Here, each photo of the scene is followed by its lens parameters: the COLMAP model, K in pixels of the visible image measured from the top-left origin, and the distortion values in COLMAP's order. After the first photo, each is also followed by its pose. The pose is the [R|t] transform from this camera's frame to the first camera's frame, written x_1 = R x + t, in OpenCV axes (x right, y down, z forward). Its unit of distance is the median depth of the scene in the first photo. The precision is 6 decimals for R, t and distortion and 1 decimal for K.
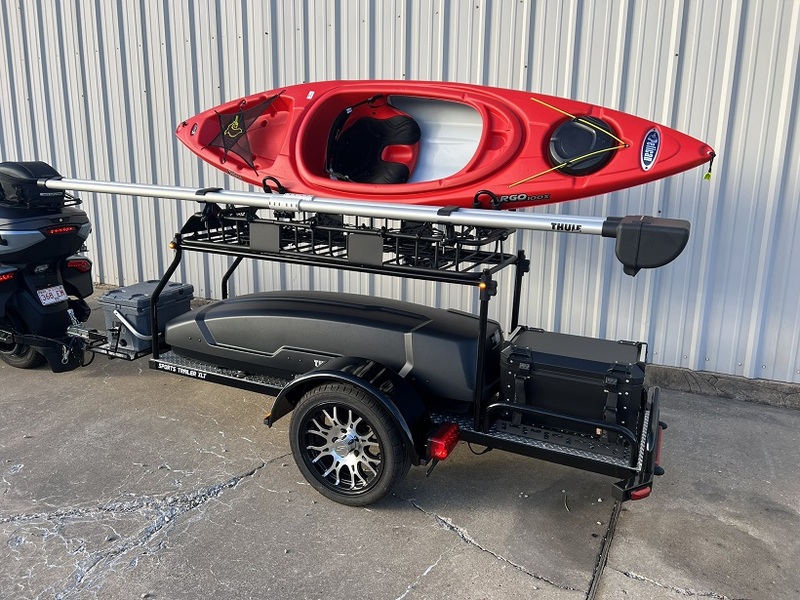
lens RADIAL K [[611.7, 0, 400.0], [0, 611.7, 300.0], [0, 0, 1]] dist [0.075278, -0.088946]
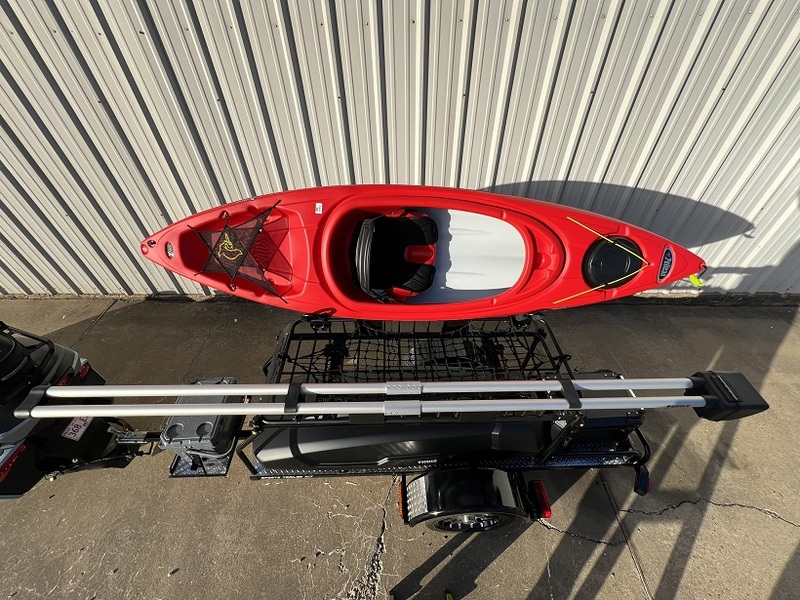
lens RADIAL K [[325.1, 0, 400.0], [0, 325.1, 300.0], [0, 0, 1]] dist [0.001118, -0.000125]
pose [[0.891708, -0.322698, 0.317368, -0.260018], [0.121449, 0.846073, 0.519048, -0.502908], [-0.436012, -0.424295, 0.793642, 0.577212]]
